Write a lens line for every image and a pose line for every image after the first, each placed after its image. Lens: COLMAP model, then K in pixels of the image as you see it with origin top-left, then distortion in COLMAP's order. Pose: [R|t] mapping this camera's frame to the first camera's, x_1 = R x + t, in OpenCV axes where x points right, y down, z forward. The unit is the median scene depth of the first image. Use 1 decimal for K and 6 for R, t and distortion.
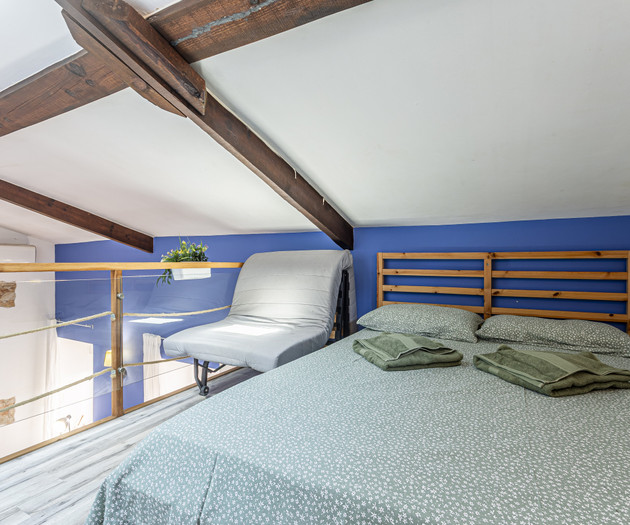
lens RADIAL K [[370.1, 0, 313.9], [0, 370.1, 263.8], [0, 0, 1]] dist [0.009633, 0.000183]
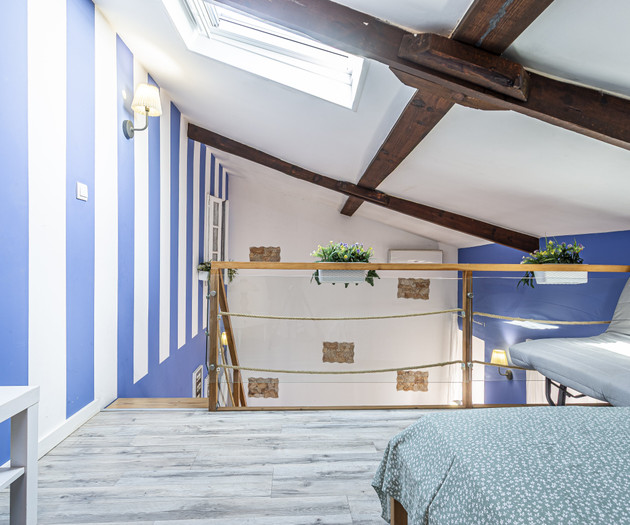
lens RADIAL K [[370.1, 0, 314.5], [0, 370.1, 264.6], [0, 0, 1]] dist [0.009633, 0.000183]
pose [[0.522001, 0.009096, -0.852896, 0.137682], [-0.013656, 0.999904, 0.002306, 0.002367], [0.852835, 0.010443, 0.522076, 0.058341]]
